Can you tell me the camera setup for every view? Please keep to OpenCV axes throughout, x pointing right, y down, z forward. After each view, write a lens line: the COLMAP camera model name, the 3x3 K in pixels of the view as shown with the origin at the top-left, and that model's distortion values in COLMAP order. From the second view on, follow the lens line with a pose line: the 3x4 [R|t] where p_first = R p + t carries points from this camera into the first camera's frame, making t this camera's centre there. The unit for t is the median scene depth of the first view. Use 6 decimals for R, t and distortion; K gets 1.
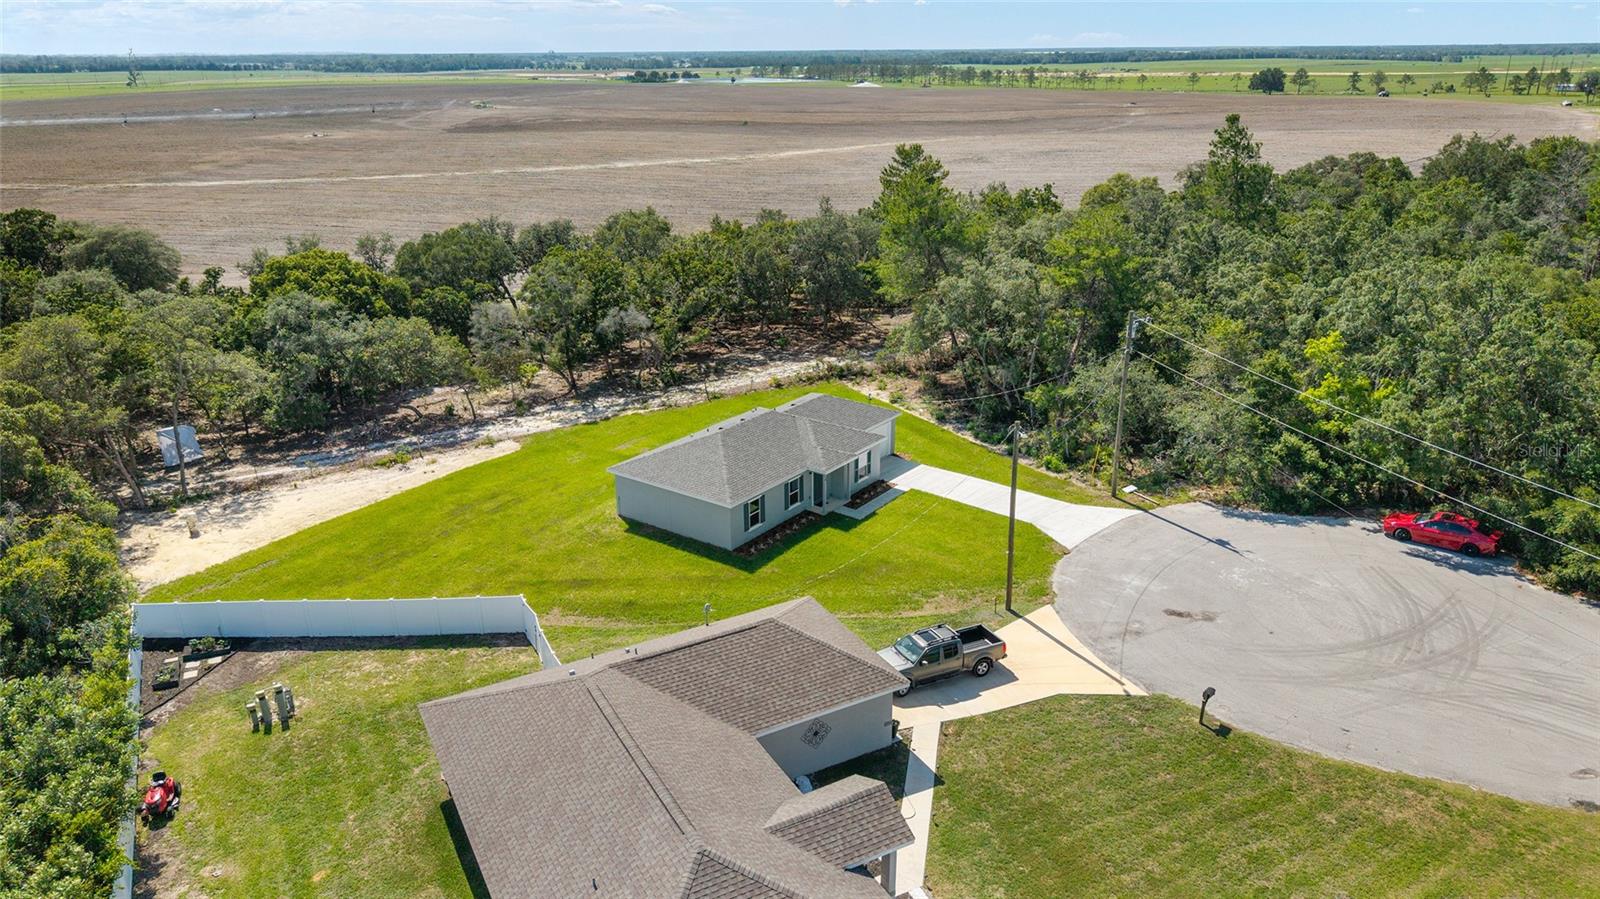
lens RADIAL K [[1068.8, 0, 798.1], [0, 1068.8, 449.5], [0, 0, 1]] dist [0.057543, -0.063133]
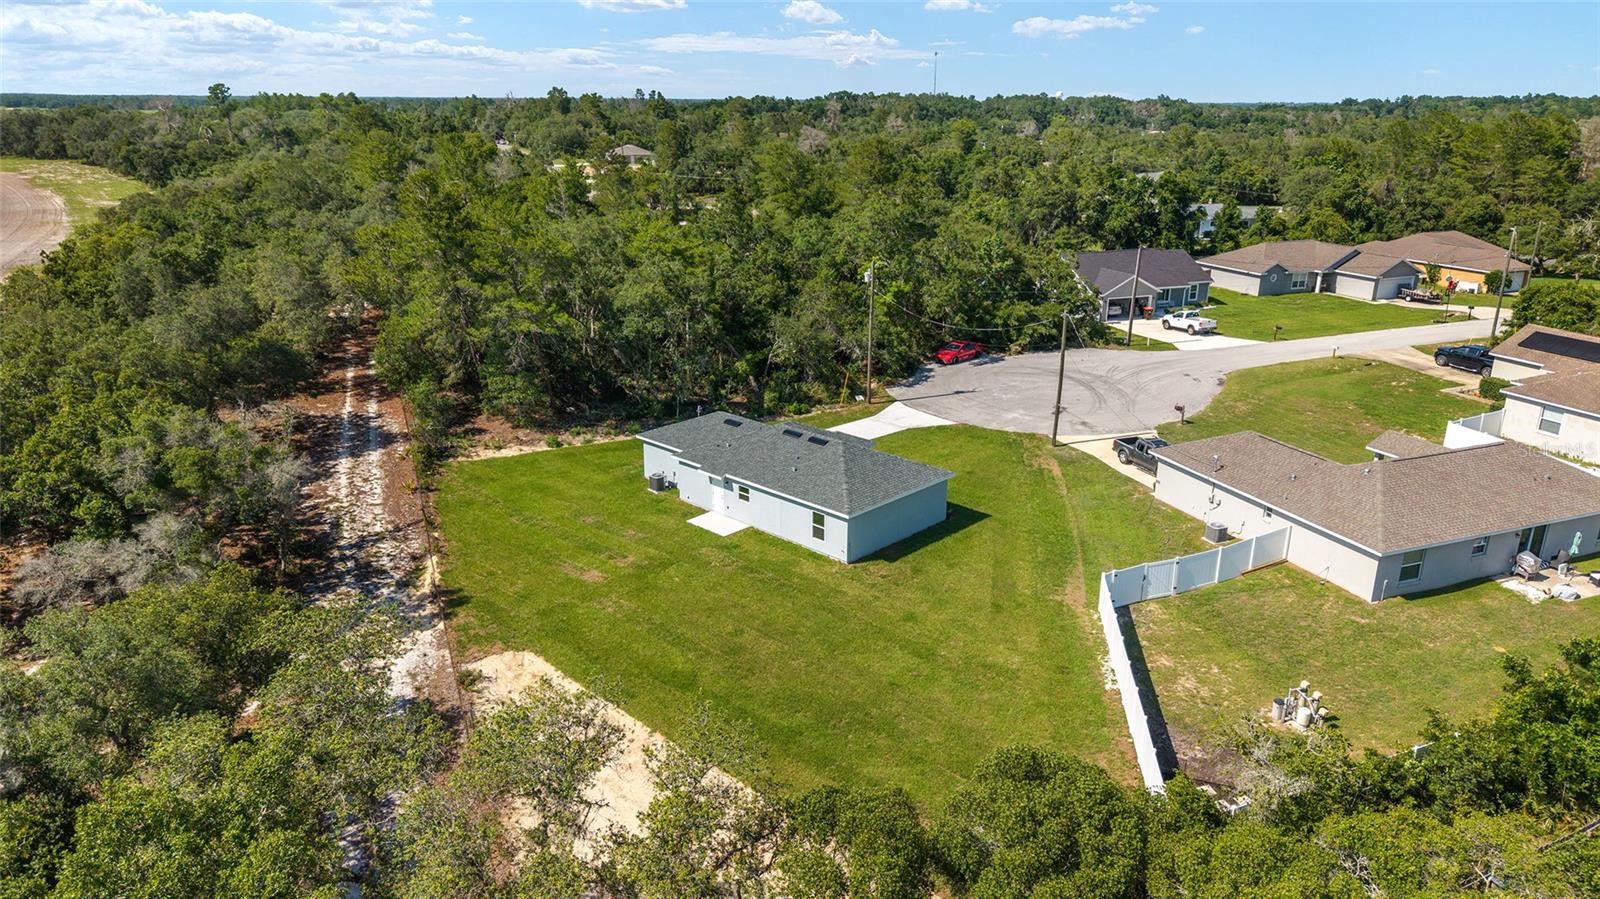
lens RADIAL K [[1068.8, 0, 798.1], [0, 1068.8, 449.5], [0, 0, 1]] dist [0.057543, -0.063133]
pose [[0.124403, -0.304463, 0.944365, -0.805410], [0.339421, 0.907399, 0.247833, -0.214029], [-0.932372, 0.289706, 0.216225, 0.671036]]
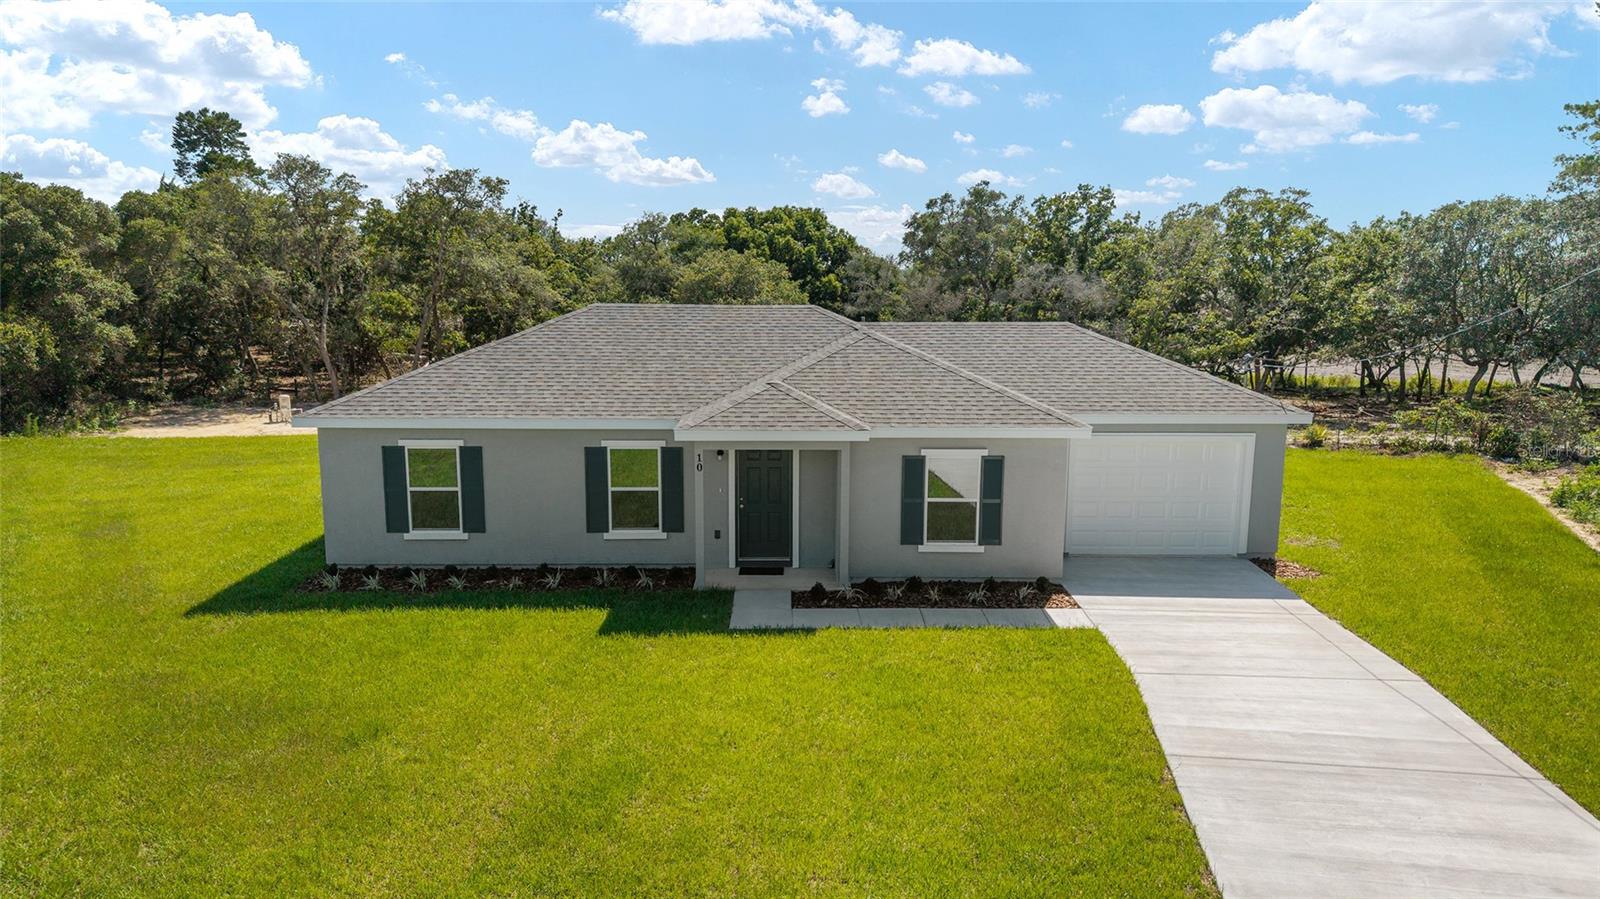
lens RADIAL K [[1068.8, 0, 798.1], [0, 1068.8, 449.5], [0, 0, 1]] dist [0.057543, -0.063133]
pose [[0.603819, 0.135999, -0.785434, 0.222155], [-0.283438, 0.957575, -0.052094, 0.025120], [0.745027, 0.254077, 0.616749, 0.673312]]
